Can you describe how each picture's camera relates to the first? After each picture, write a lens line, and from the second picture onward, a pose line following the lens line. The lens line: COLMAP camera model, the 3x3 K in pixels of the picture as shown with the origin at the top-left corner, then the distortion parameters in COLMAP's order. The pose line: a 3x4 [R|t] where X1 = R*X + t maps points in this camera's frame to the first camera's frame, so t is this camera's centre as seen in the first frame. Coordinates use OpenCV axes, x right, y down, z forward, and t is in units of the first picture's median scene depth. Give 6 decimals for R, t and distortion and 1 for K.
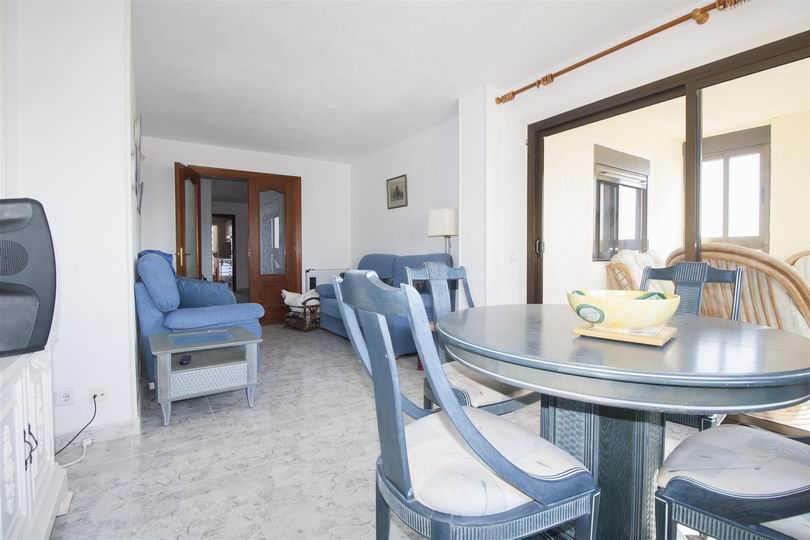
lens RADIAL K [[373.1, 0, 408.3], [0, 373.1, 265.6], [0, 0, 1]] dist [-0.002572, -0.000296]
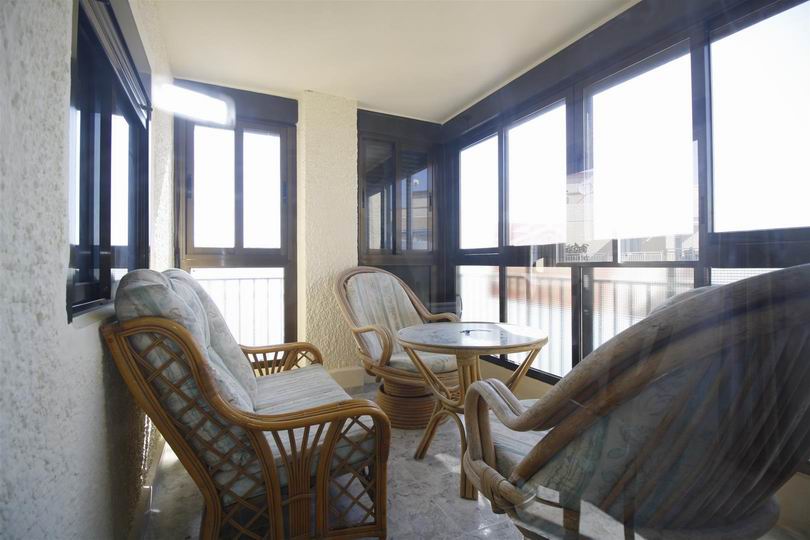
lens RADIAL K [[373.1, 0, 408.3], [0, 373.1, 265.6], [0, 0, 1]] dist [-0.002572, -0.000296]
pose [[0.120736, -0.001823, 0.992683, 0.270125], [0.031729, 0.999494, -0.002024, -0.041928], [-0.992177, 0.031741, 0.120733, 0.731936]]
